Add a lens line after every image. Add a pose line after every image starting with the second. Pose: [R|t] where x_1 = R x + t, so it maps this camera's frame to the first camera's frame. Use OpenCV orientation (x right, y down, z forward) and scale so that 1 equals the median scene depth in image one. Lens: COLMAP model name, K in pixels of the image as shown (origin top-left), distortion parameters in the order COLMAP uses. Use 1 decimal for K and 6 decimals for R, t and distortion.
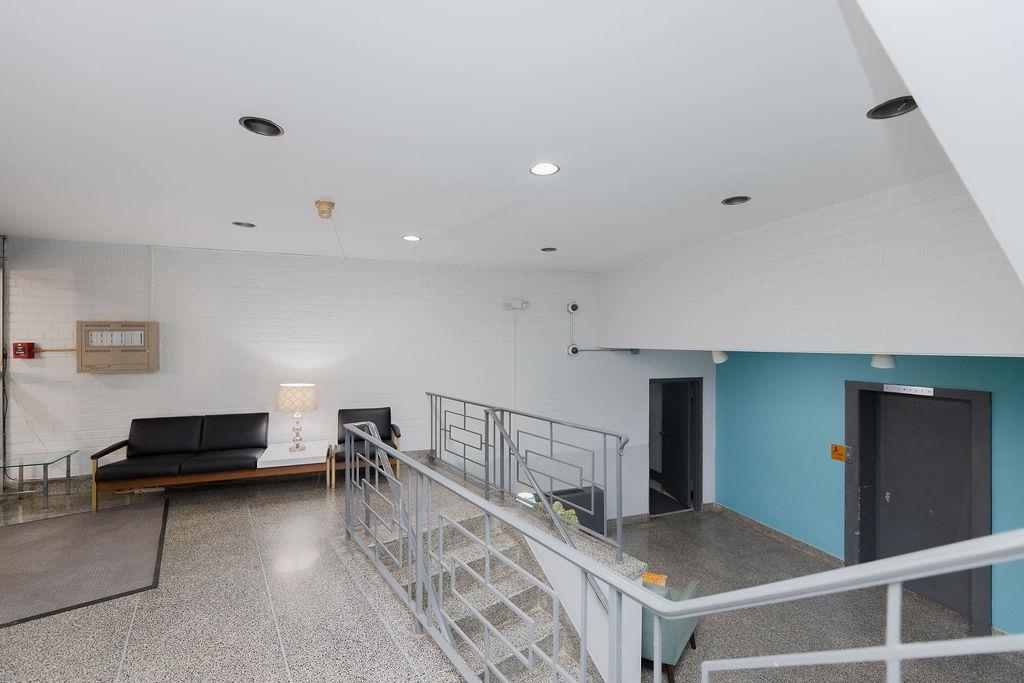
lens RADIAL K [[413.5, 0, 512.5], [0, 413.5, 336.4], [0, 0, 1]] dist [-0.000386, -0.000203]
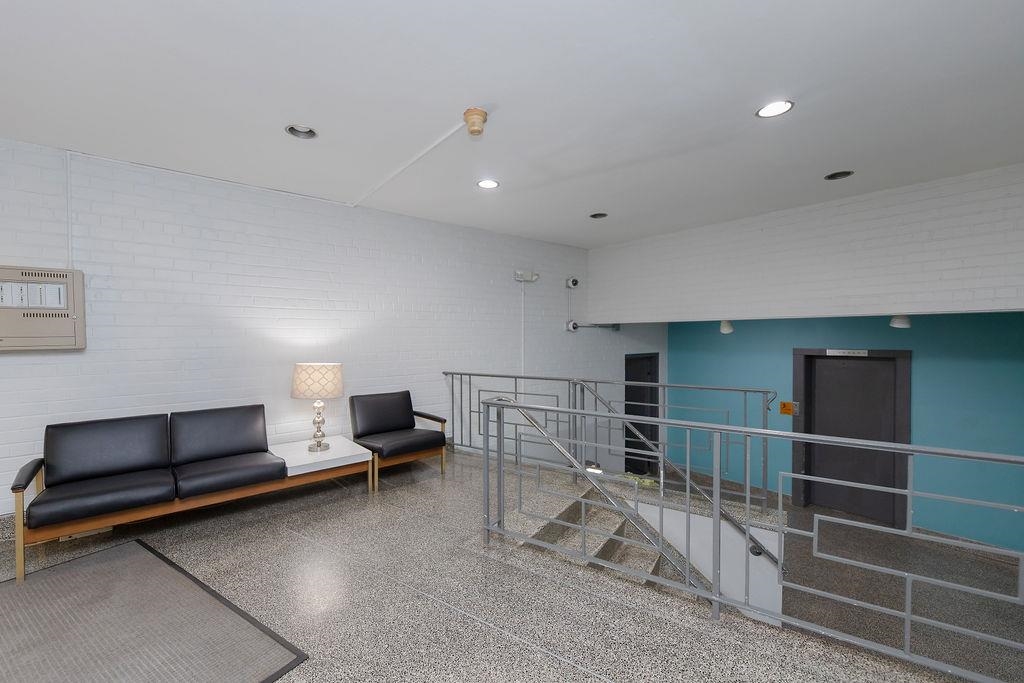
lens RADIAL K [[413.5, 0, 512.5], [0, 413.5, 336.4], [0, 0, 1]] dist [-0.000386, -0.000203]
pose [[0.939997, -0.009415, 0.341051, -0.442138], [0.002435, 0.999779, 0.020889, 0.051425], [-0.341173, -0.018805, 0.939813, 0.165867]]
